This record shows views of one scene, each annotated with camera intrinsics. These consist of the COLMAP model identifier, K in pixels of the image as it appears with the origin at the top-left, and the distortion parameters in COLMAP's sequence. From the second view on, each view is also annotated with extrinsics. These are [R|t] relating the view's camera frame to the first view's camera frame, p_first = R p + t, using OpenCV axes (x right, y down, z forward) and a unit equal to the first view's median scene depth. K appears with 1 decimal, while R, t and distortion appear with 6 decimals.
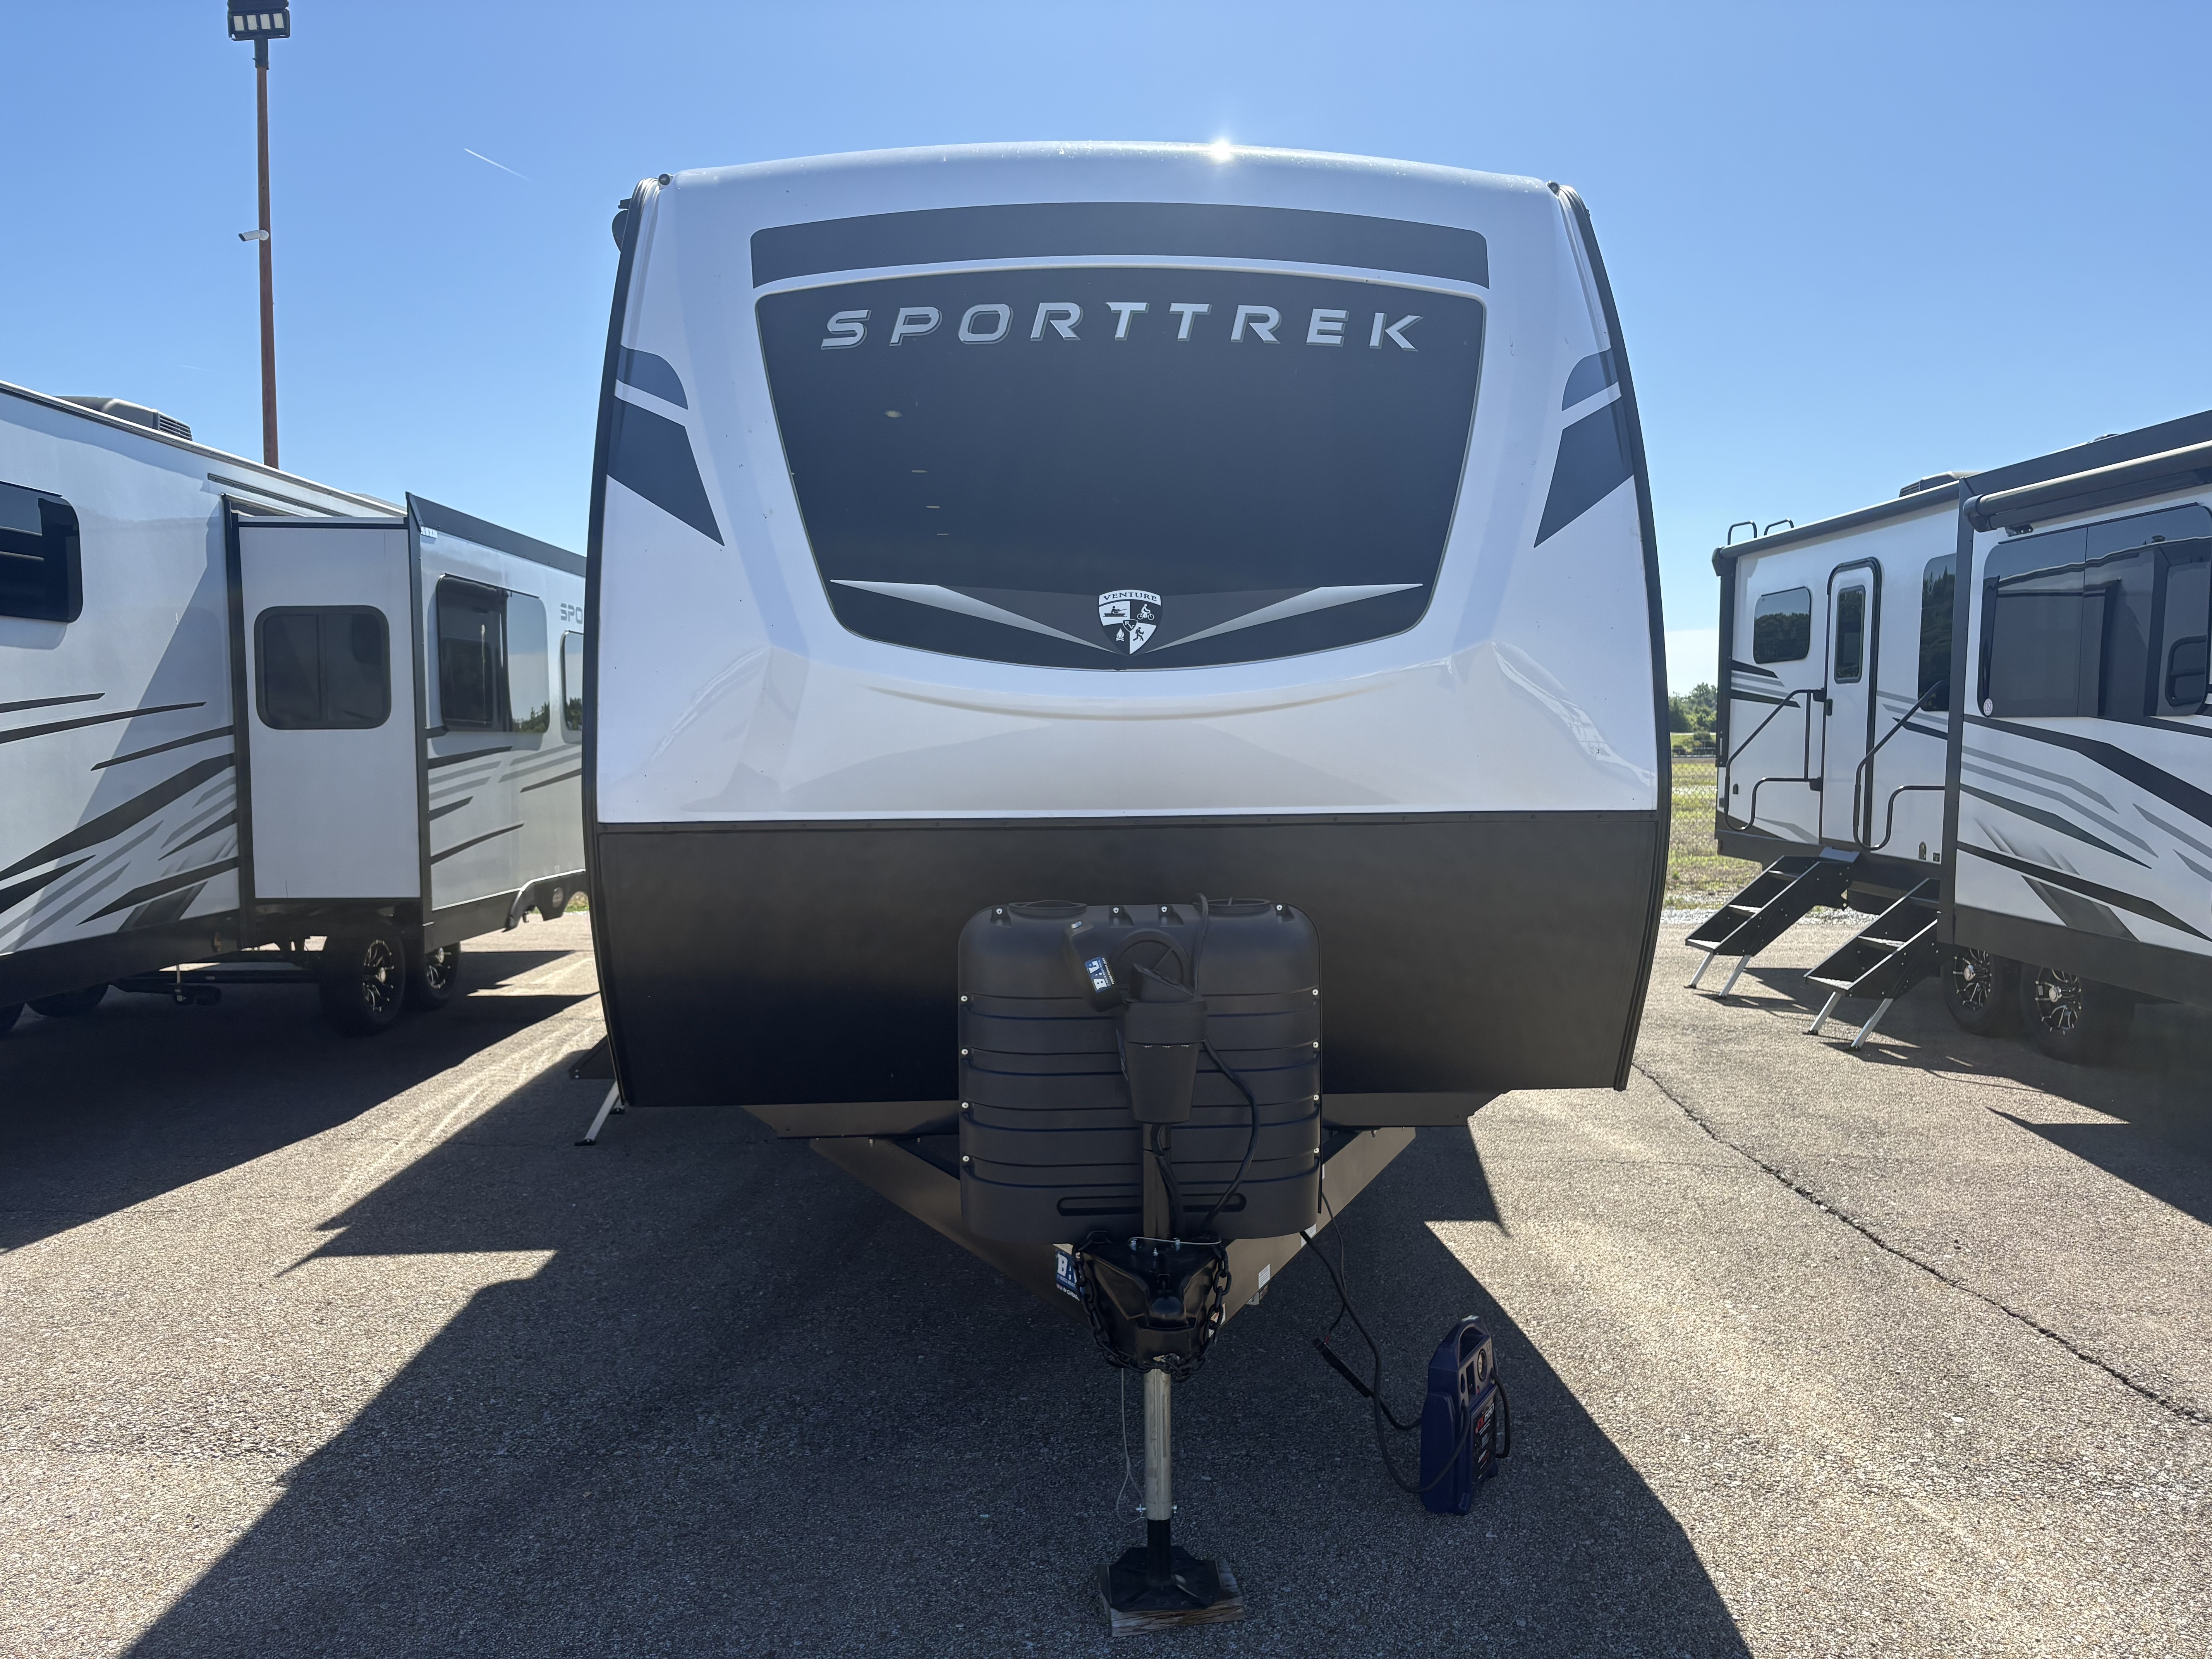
lens RADIAL K [[1642.5, 0, 1124.9], [0, 1642.5, 846.6], [0, 0, 1]] dist [0.008162, -0.007142]
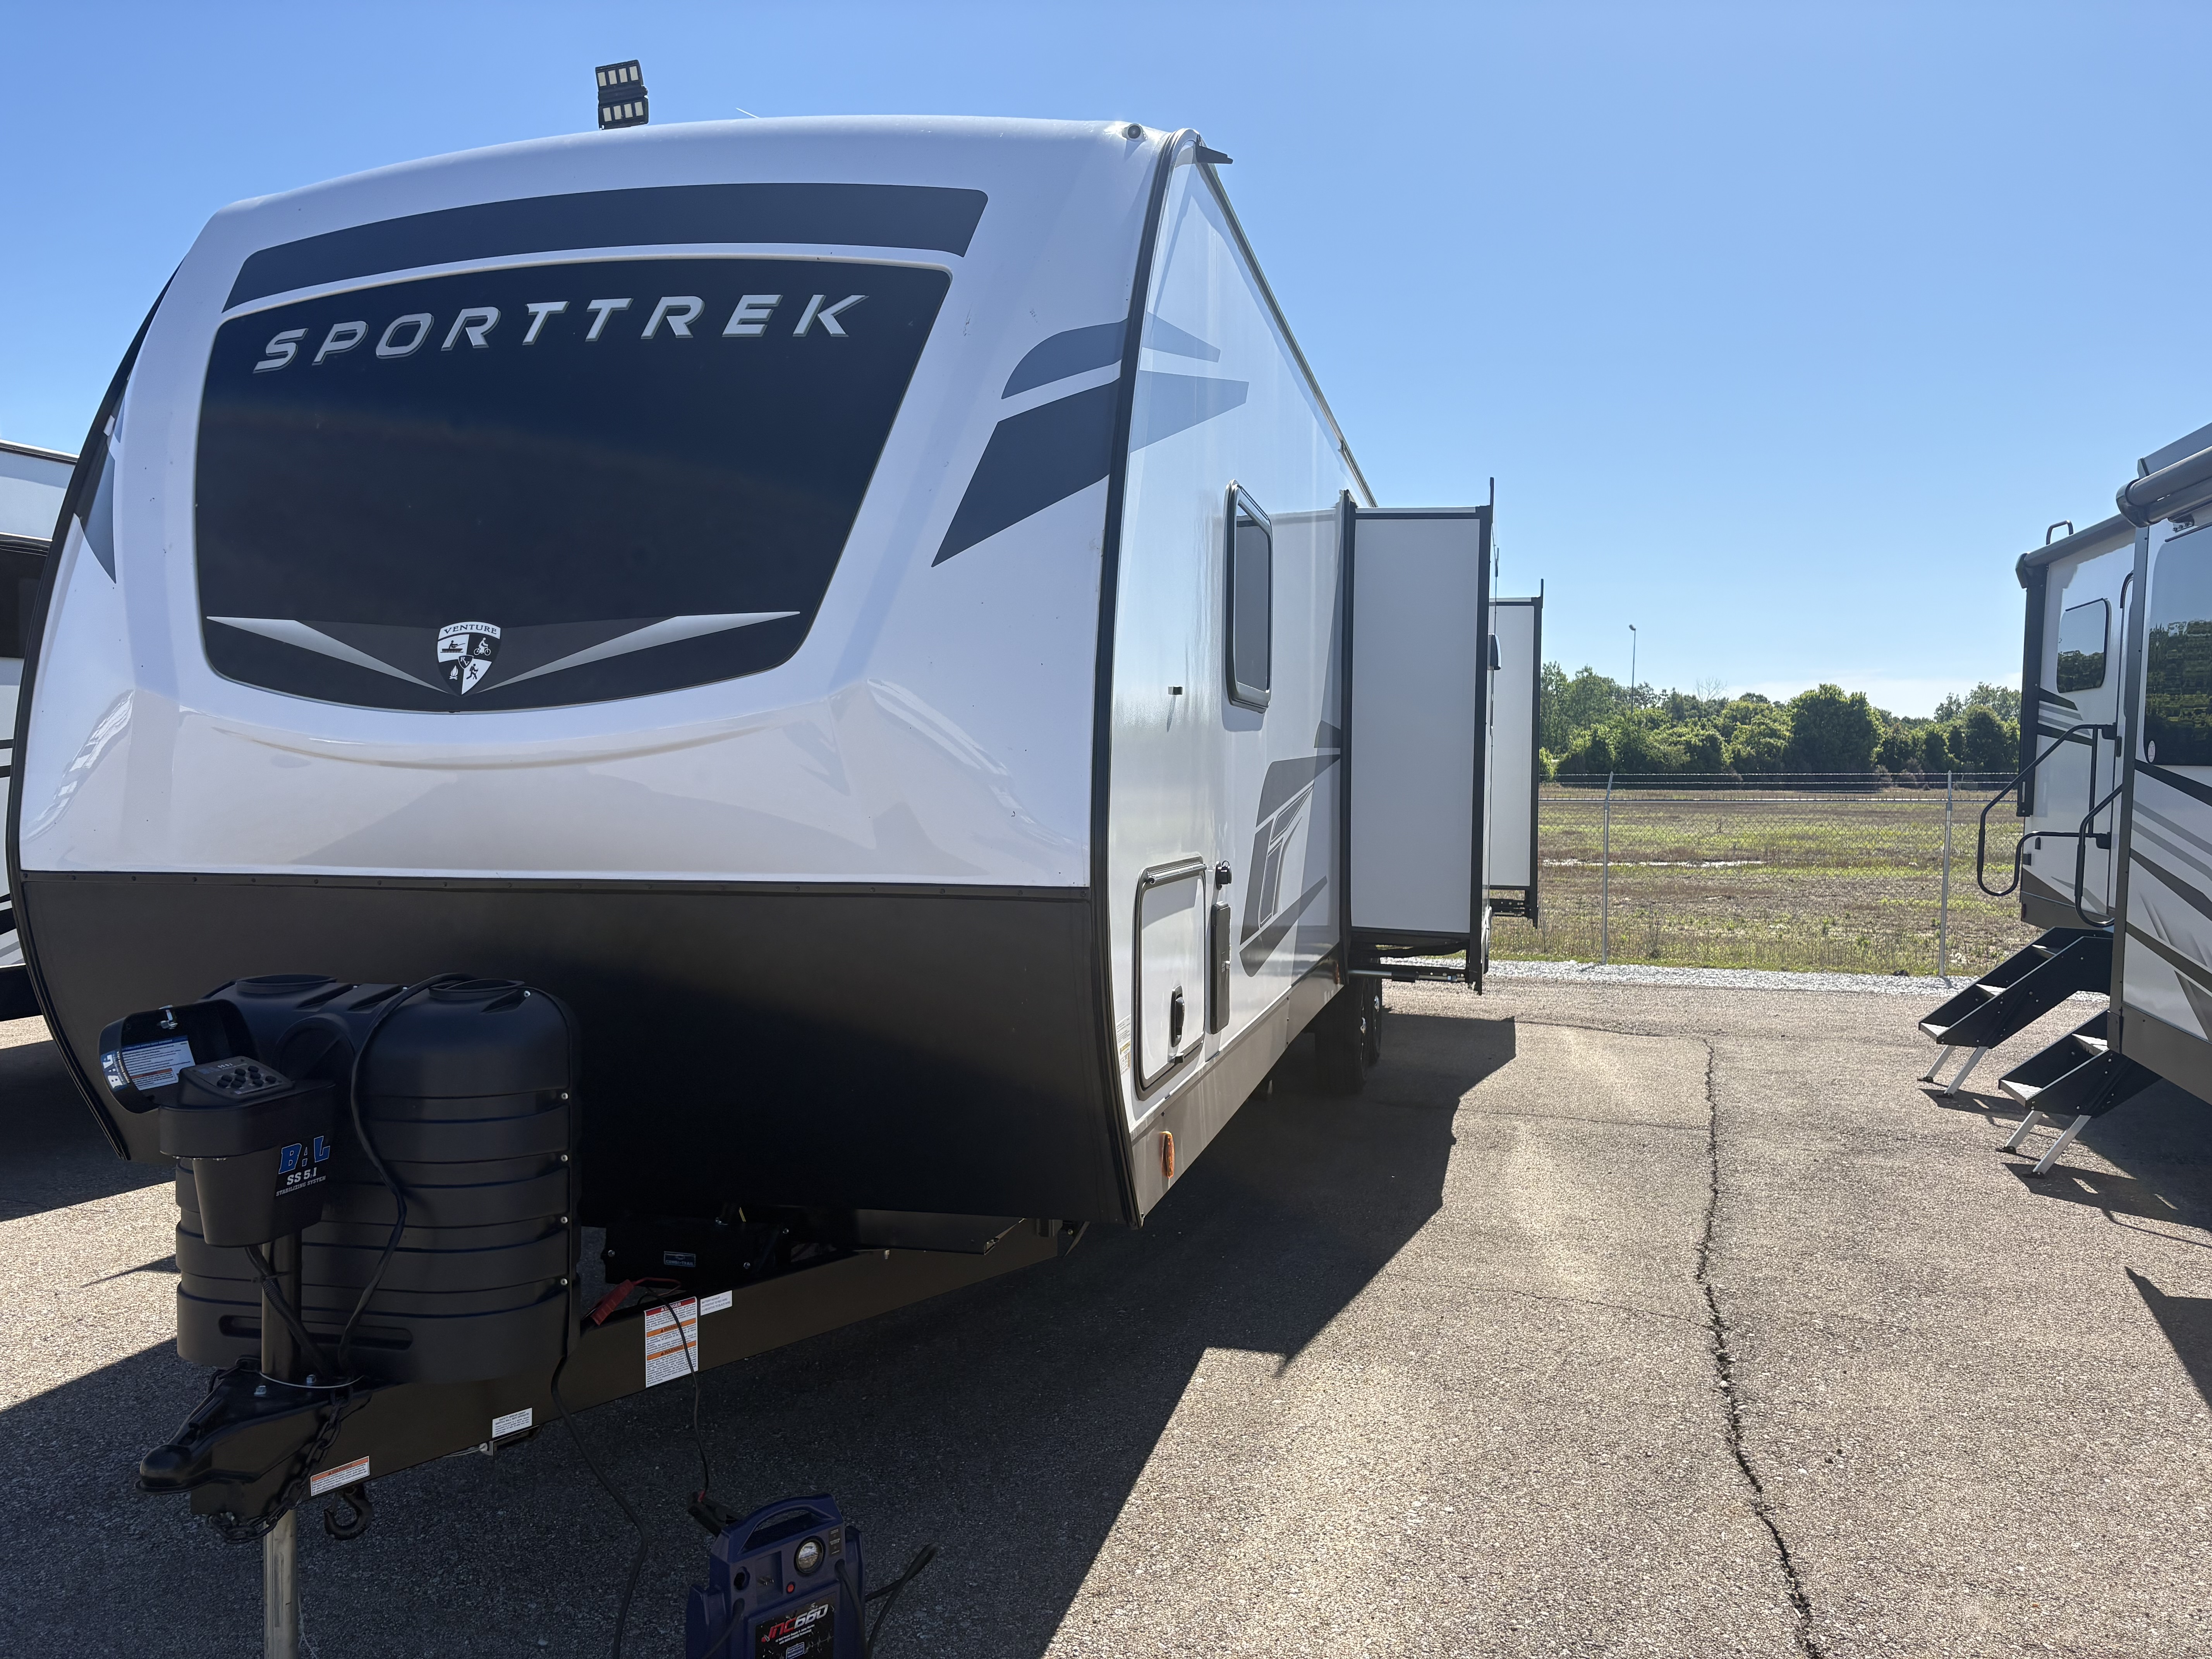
lens RADIAL K [[1655.3, 0, 1103.9], [0, 1655.3, 841.0], [0, 0, 1]] dist [0.012155, 0.006296]
pose [[0.959665, 0.021780, -0.280303, 0.547923], [-0.027824, 0.999458, -0.017600, -0.029256], [0.279767, 0.024690, 0.959750, 0.219782]]
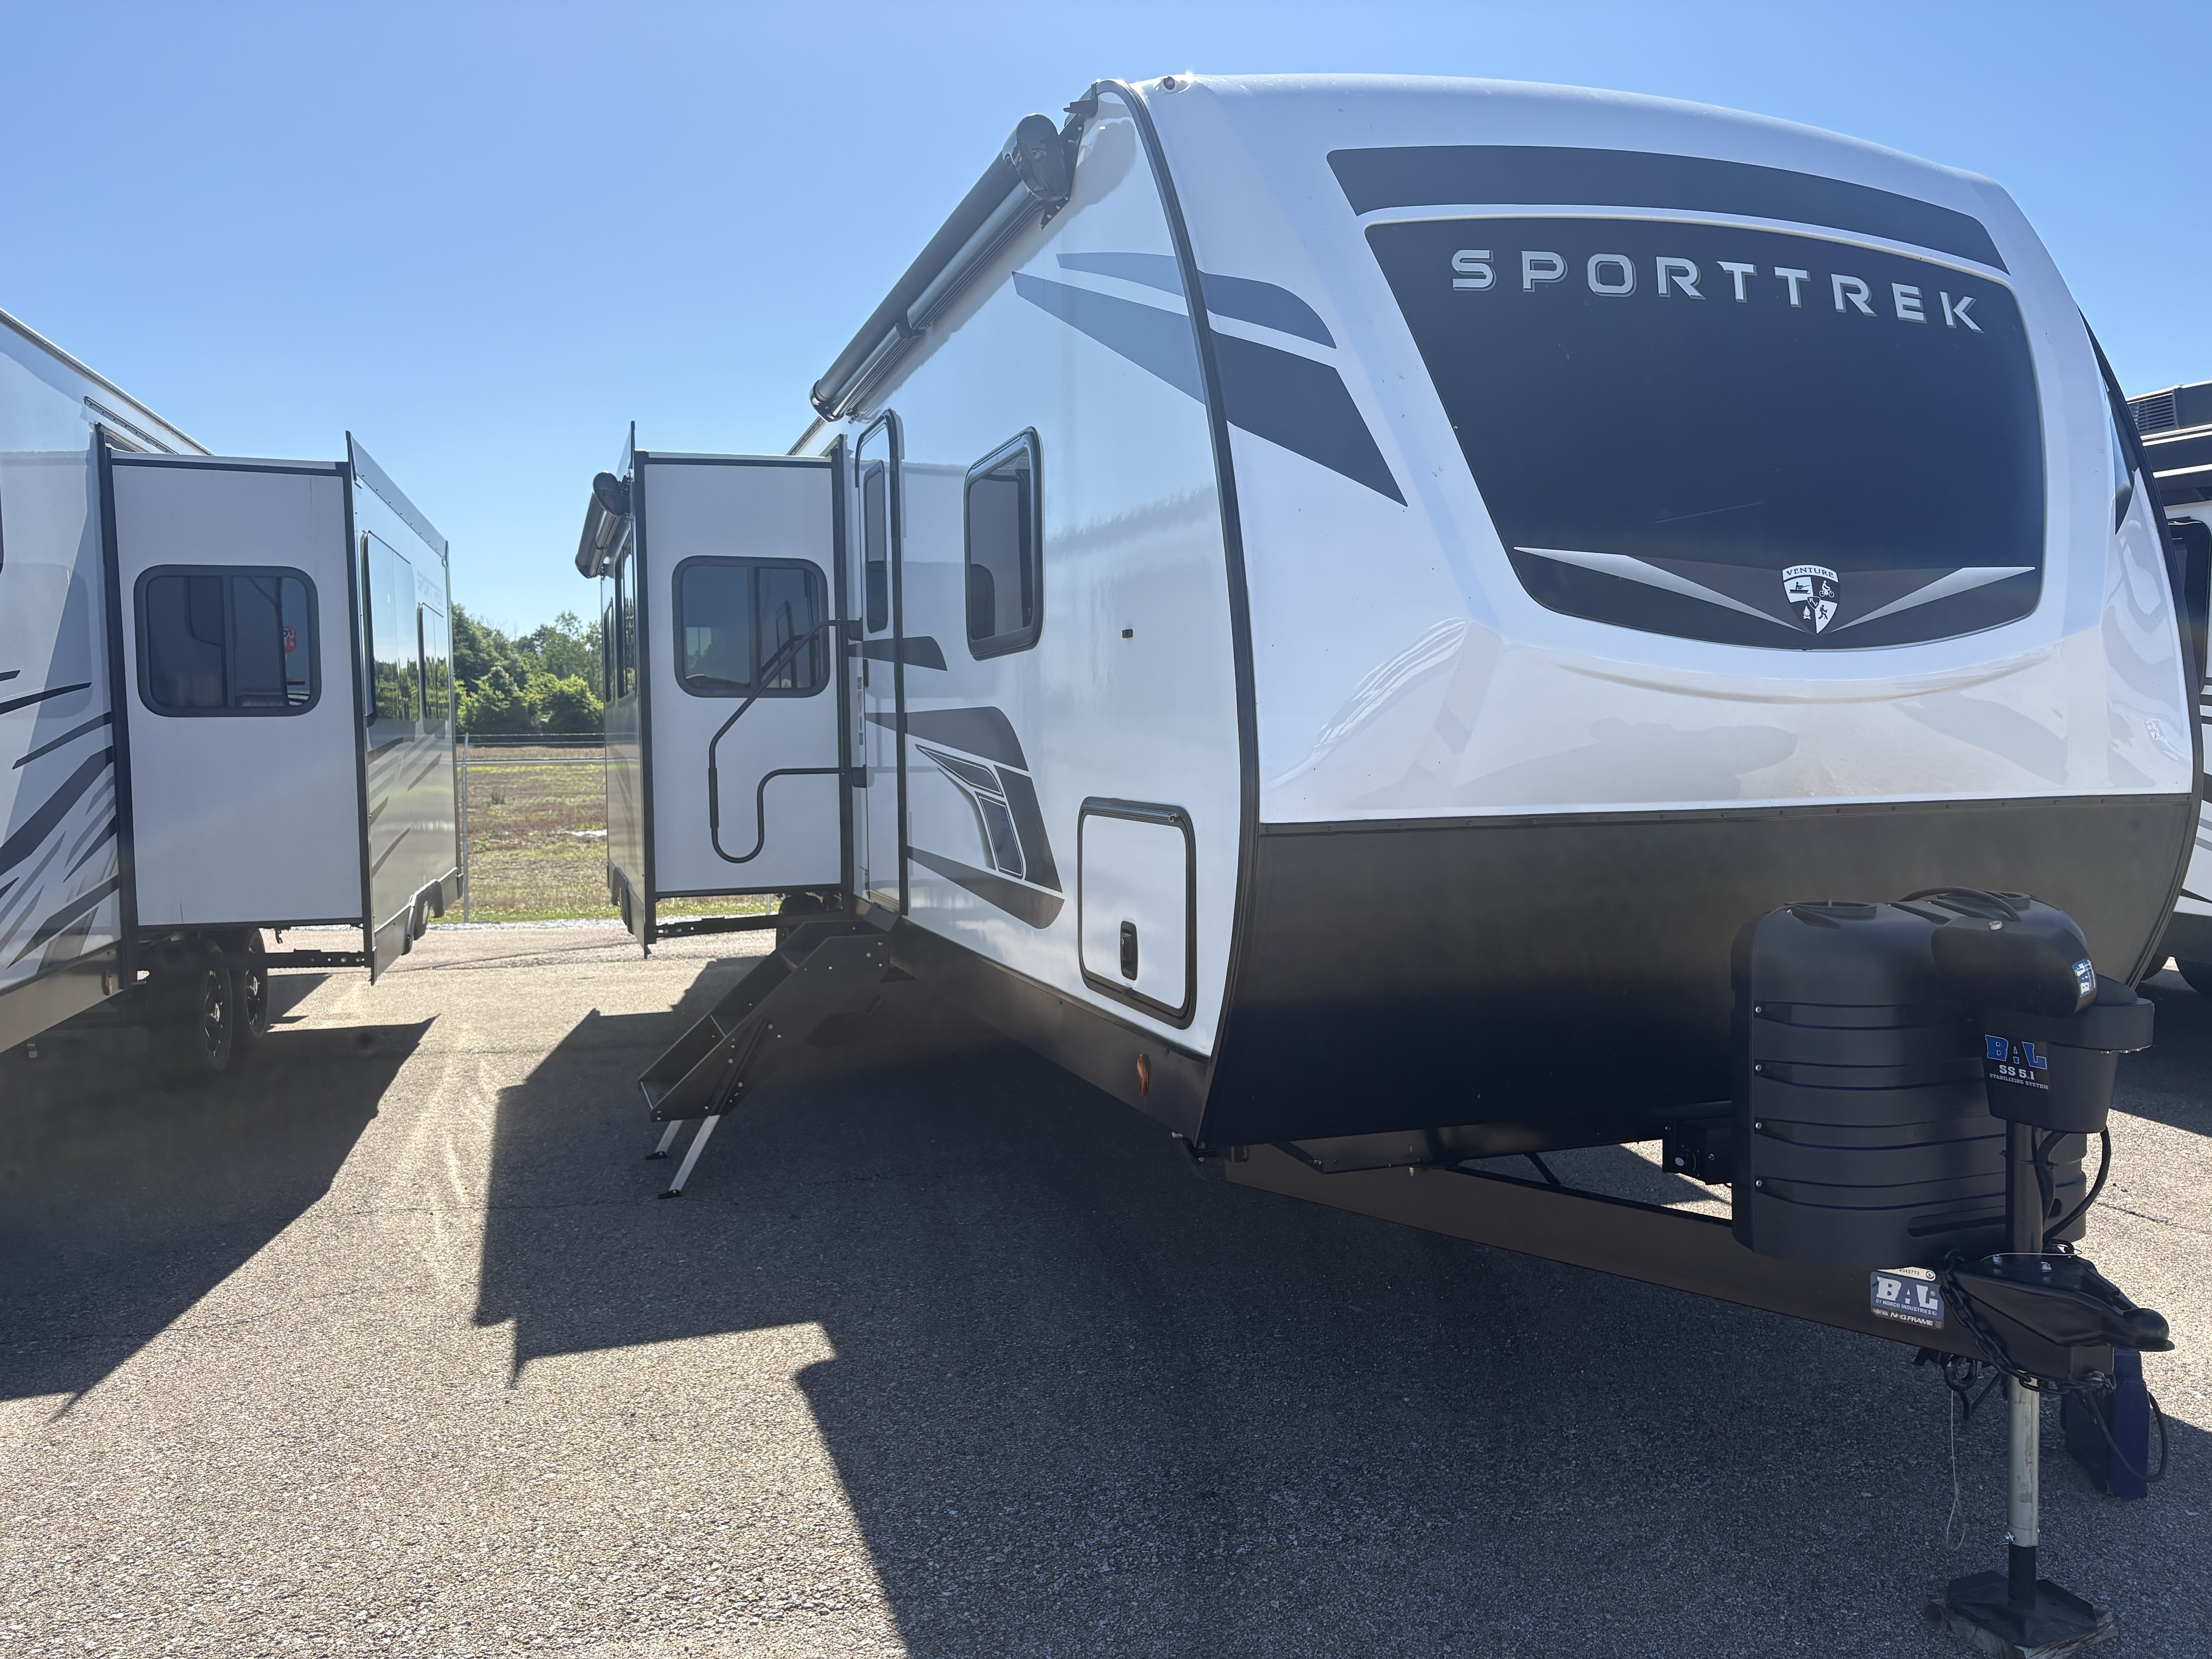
lens RADIAL K [[1655.8, 0, 1139.8], [0, 1655.8, 828.8], [0, 0, 1]] dist [0.010487, -0.000737]
pose [[0.962174, -0.018594, 0.271802, -0.589799], [0.019945, 0.999799, -0.002209, -0.009142], [-0.271706, 0.007546, 0.962351, 0.171970]]
